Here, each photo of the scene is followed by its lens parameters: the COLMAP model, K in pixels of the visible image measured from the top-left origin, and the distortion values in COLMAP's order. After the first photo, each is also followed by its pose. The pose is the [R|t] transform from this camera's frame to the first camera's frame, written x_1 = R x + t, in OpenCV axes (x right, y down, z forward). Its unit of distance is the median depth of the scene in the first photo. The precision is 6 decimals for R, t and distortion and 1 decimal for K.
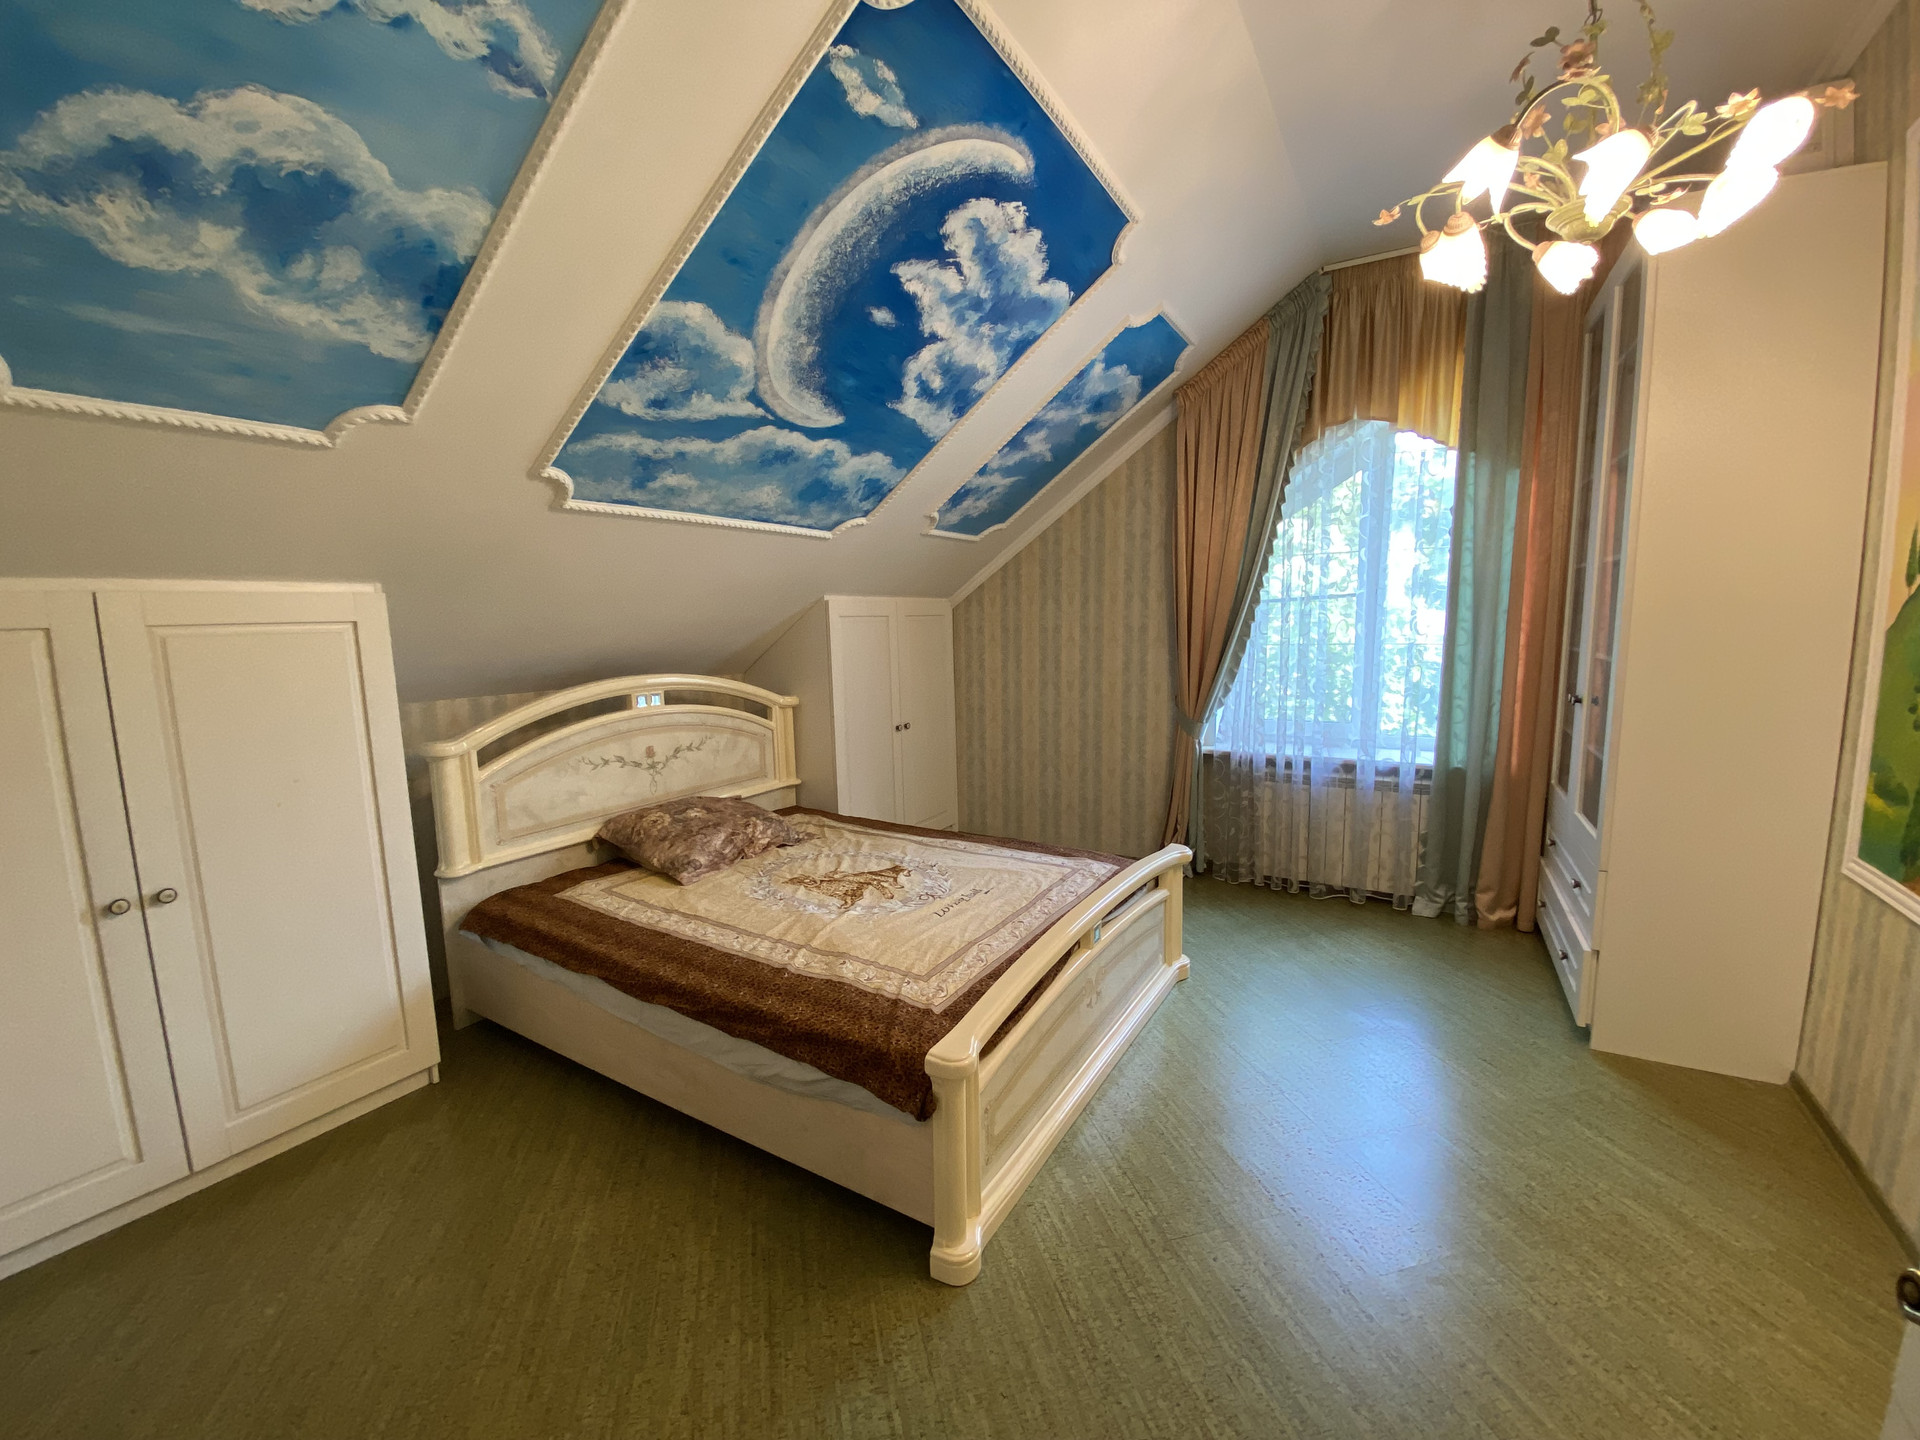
lens RADIAL K [[769.5, 0, 972.5], [0, 769.5, 719.1], [0, 0, 1]] dist [0.033488, -0.028814]
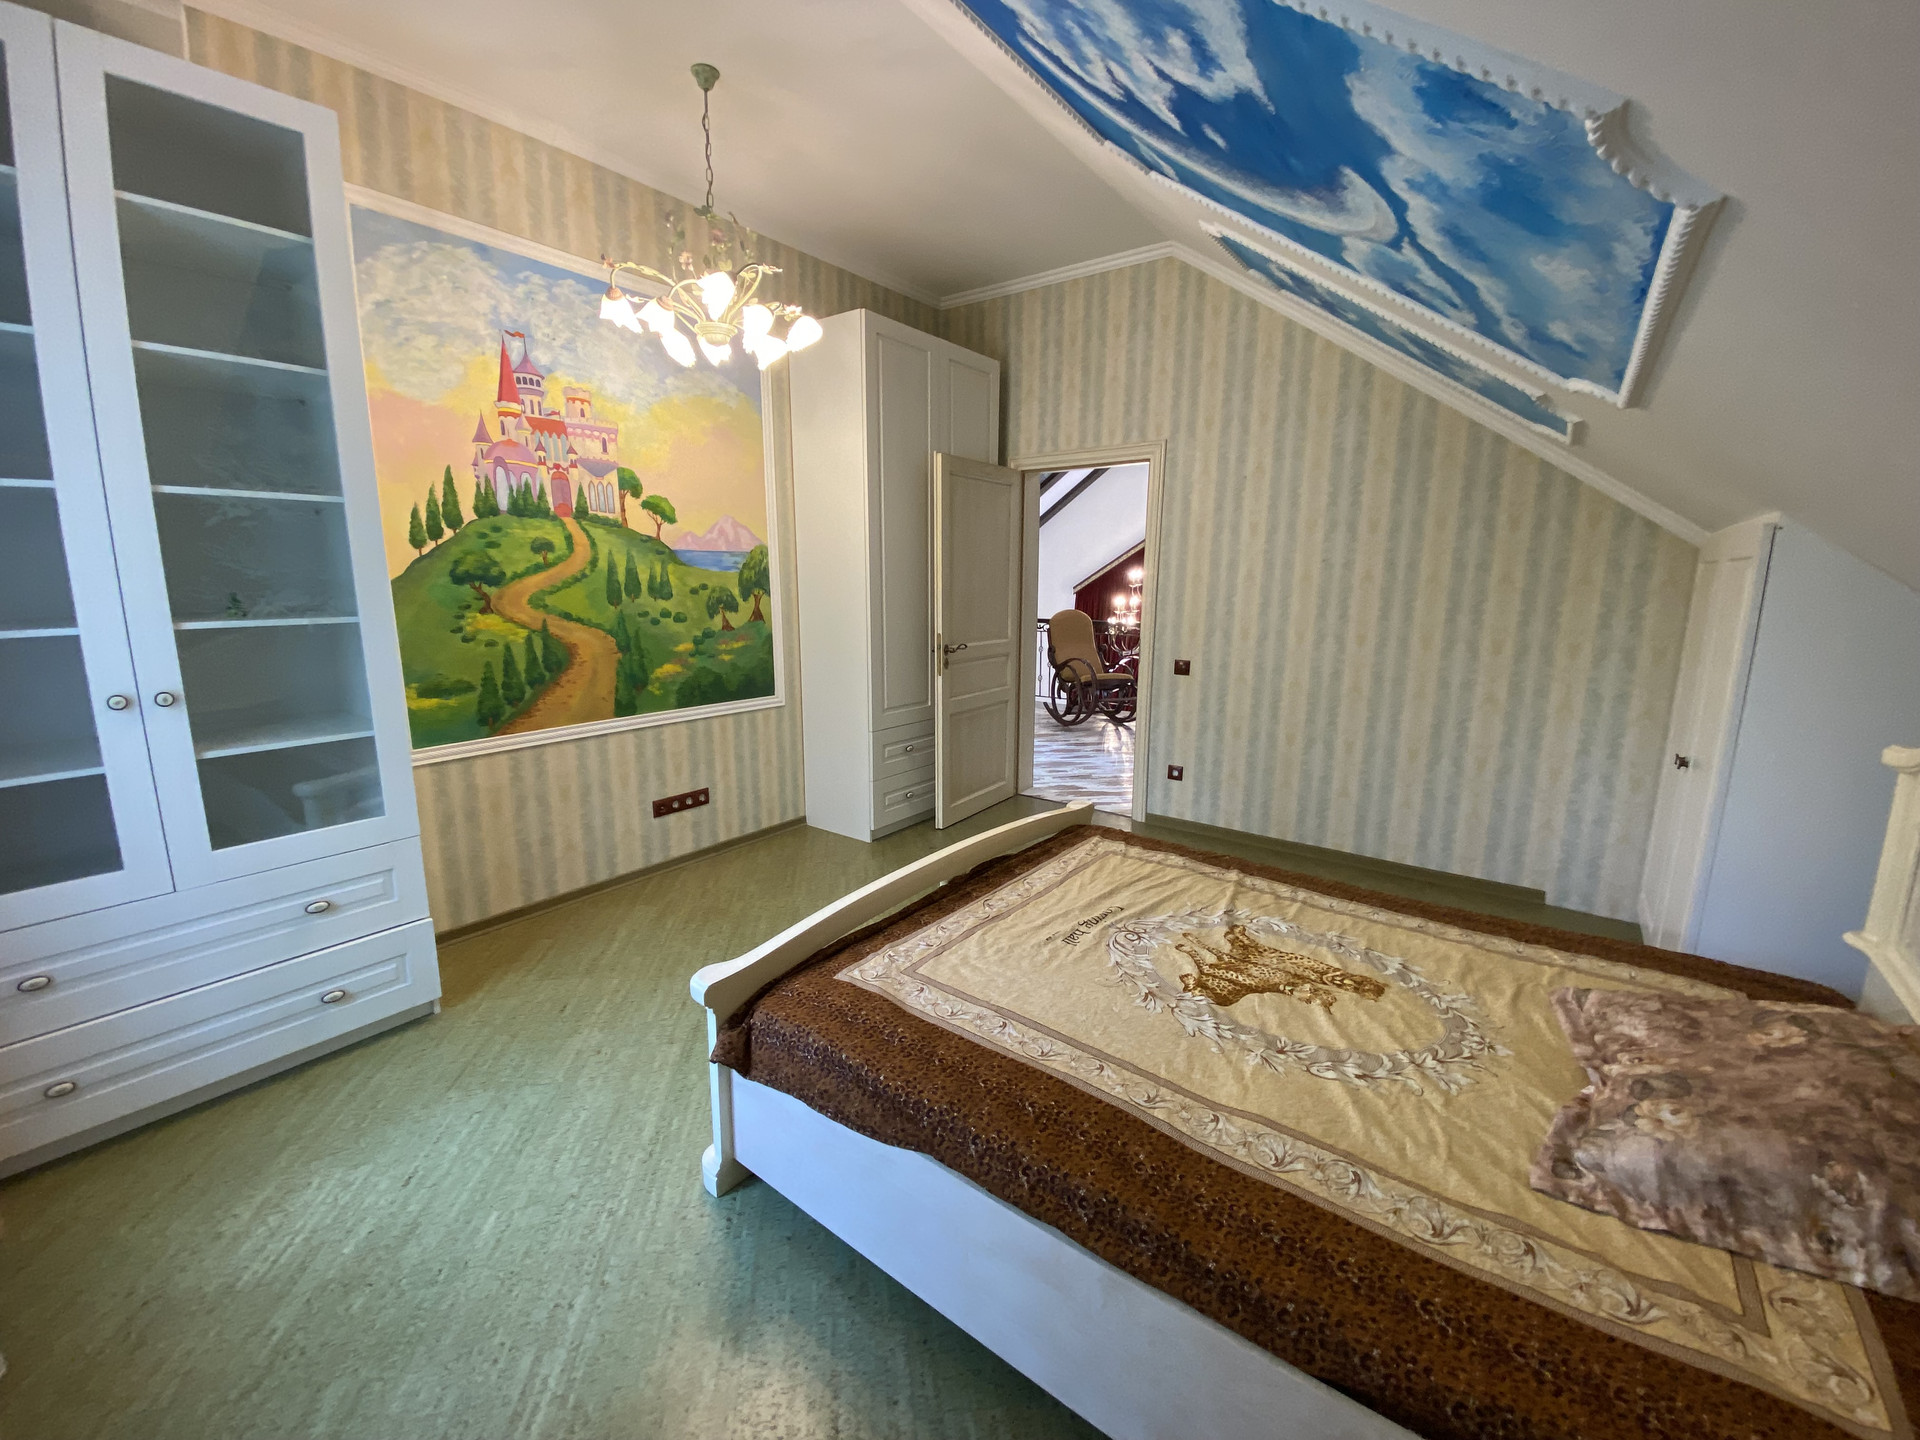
lens RADIAL K [[785.9, 0, 954.3], [0, 785.9, 703.6], [0, 0, 1]] dist [0.027518, -0.030499]
pose [[-0.992379, -0.006567, 0.123045, 0.022881], [0.030185, 0.955197, 0.294428, -0.199079], [-0.119466, 0.295899, -0.947719, 1.557943]]
